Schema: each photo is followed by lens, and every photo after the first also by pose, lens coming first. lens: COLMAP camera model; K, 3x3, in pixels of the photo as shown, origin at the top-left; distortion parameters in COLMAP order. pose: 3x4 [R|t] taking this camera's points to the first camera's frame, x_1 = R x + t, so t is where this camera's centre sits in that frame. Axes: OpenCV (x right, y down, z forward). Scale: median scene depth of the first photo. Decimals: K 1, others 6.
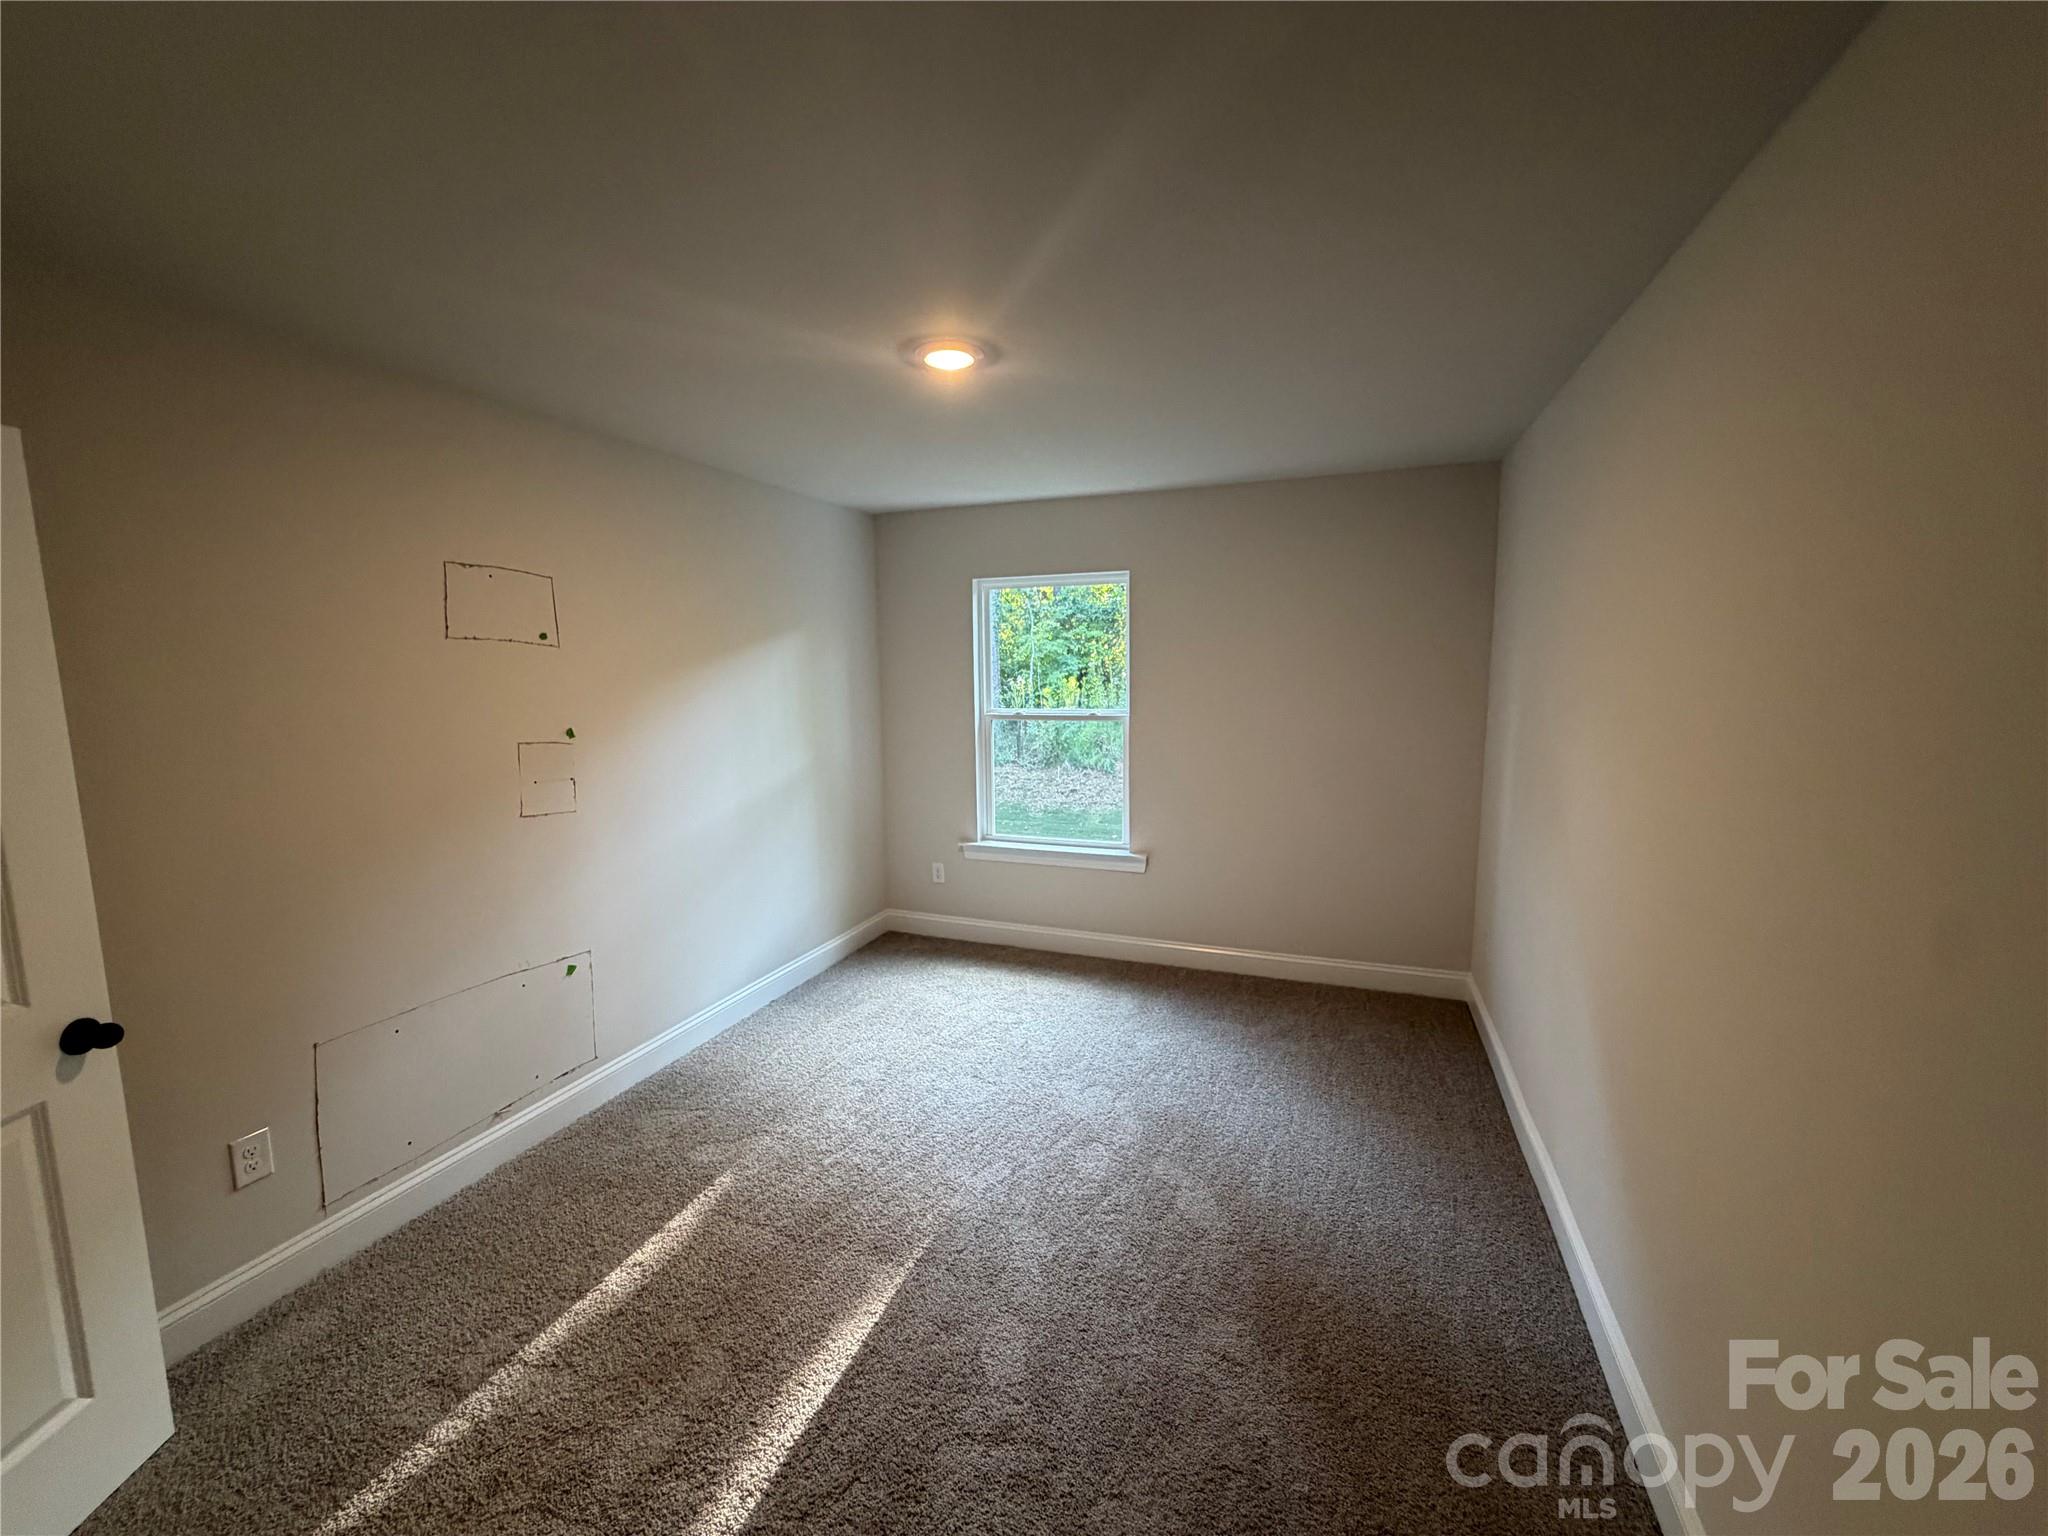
lens RADIAL K [[819.0, 0, 1019.4], [0, 819.0, 768.8], [0, 0, 1]] dist [-0.001963, 0.000298]
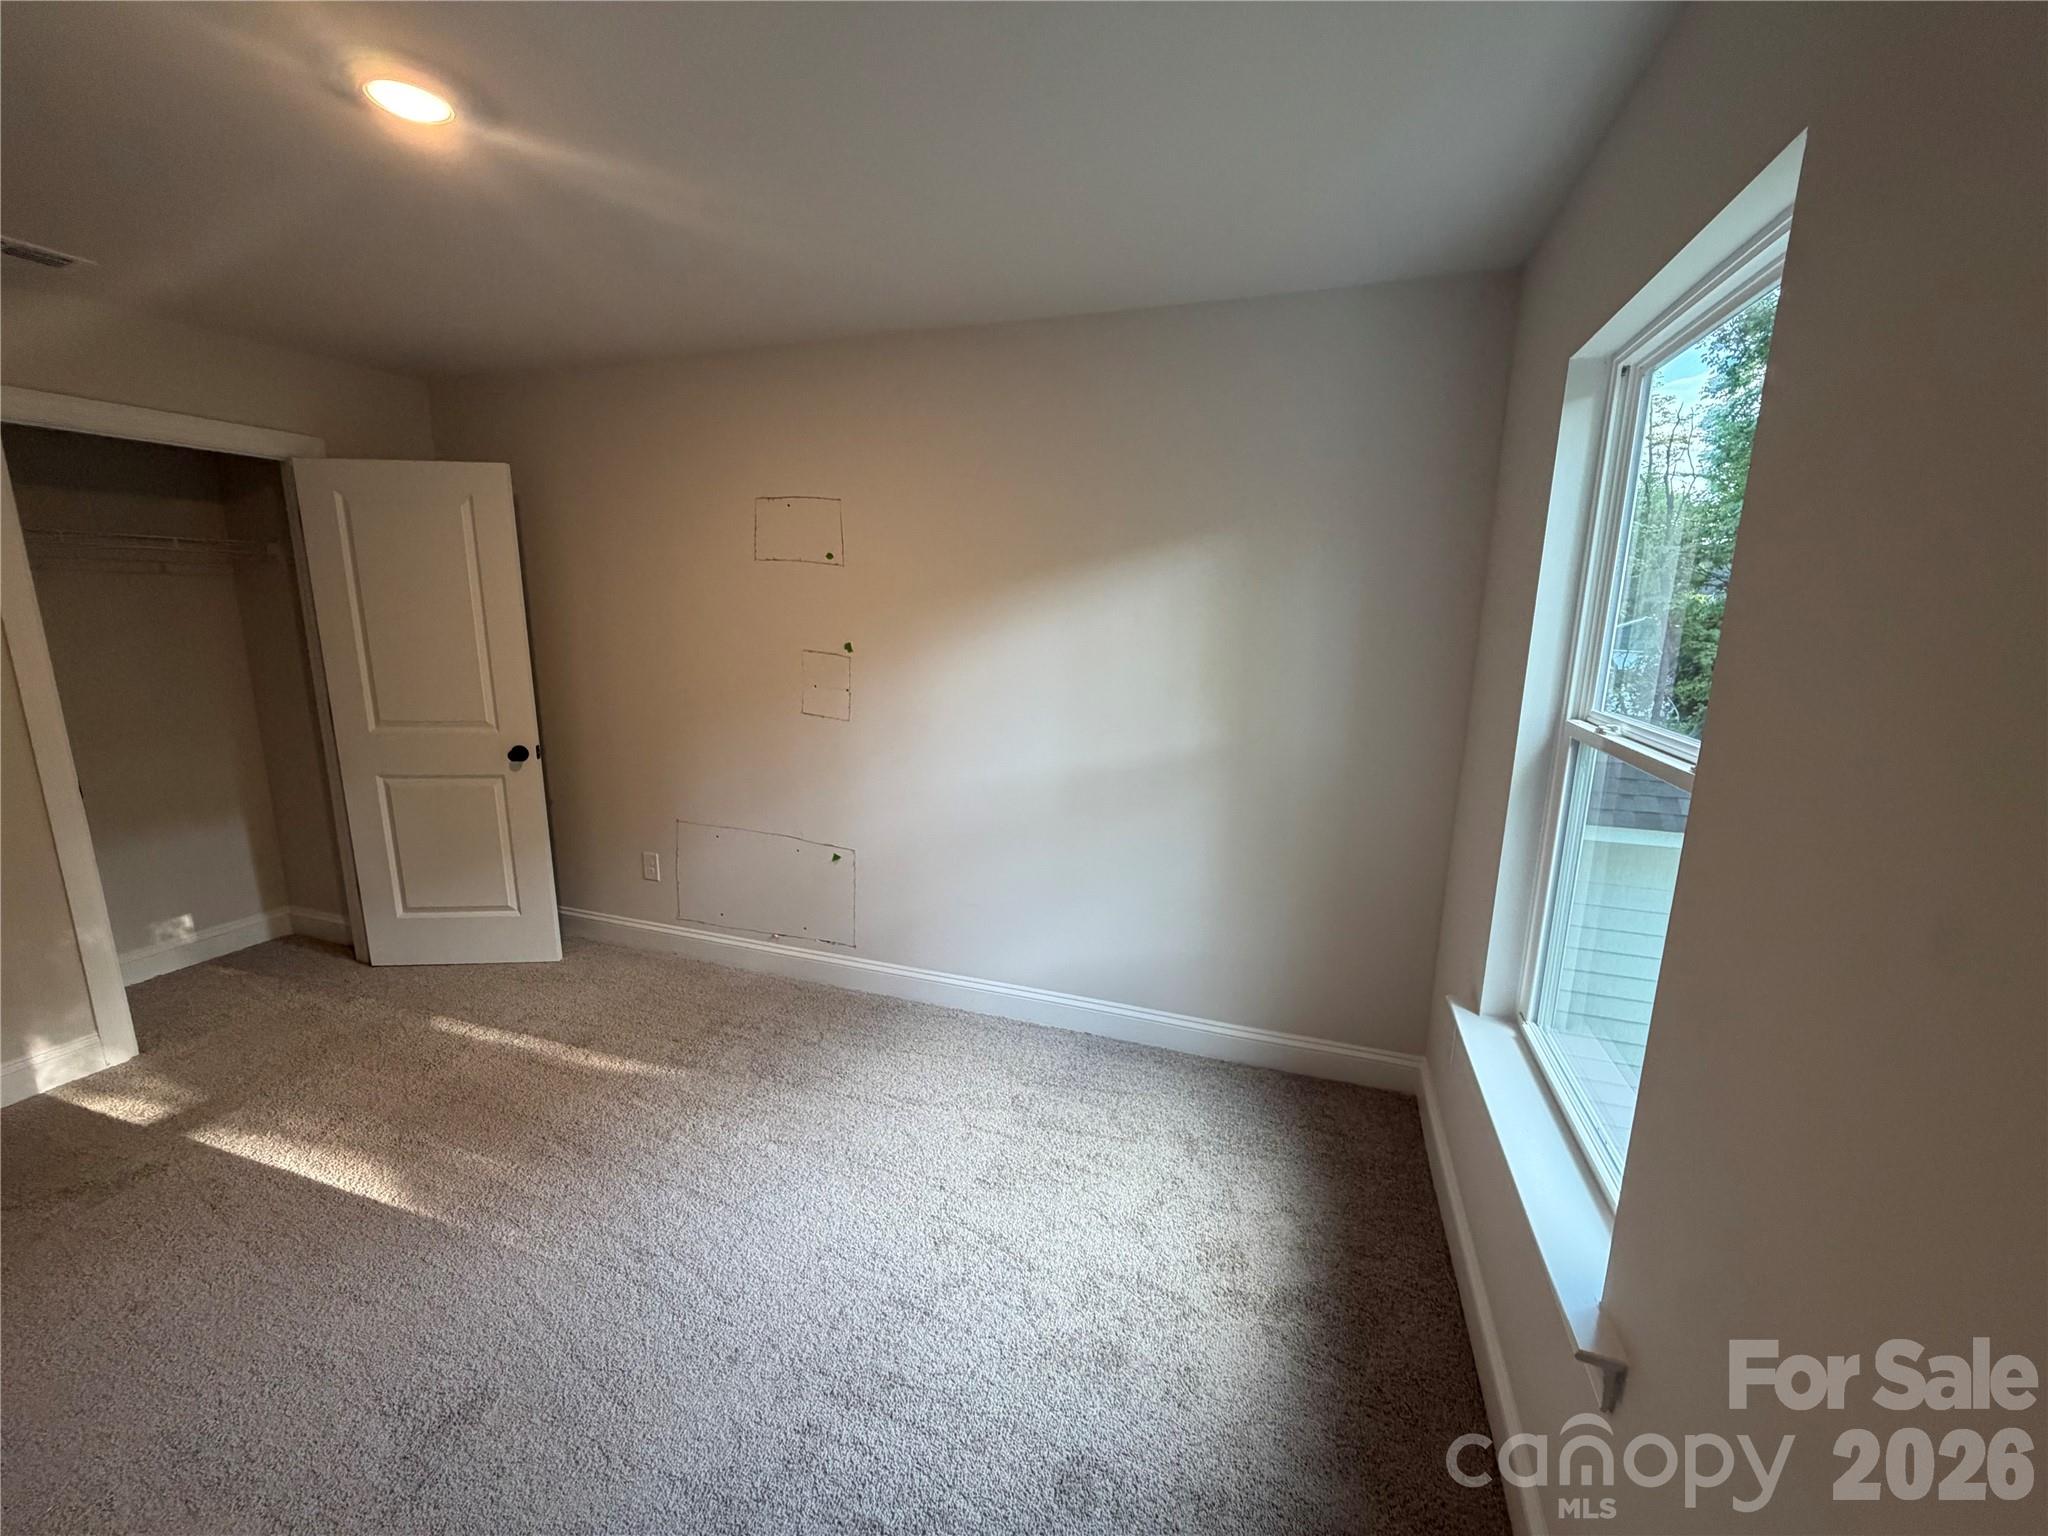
lens RADIAL K [[819.0, 0, 1021.8], [0, 819.0, 761.8], [0, 0, 1]] dist [-0.001963, 0.000298]
pose [[0.028899, 0.201247, -0.979114, 0.546132], [-0.141697, 0.970456, 0.195286, -0.141301], [0.989488, 0.133094, 0.056562, 1.199414]]
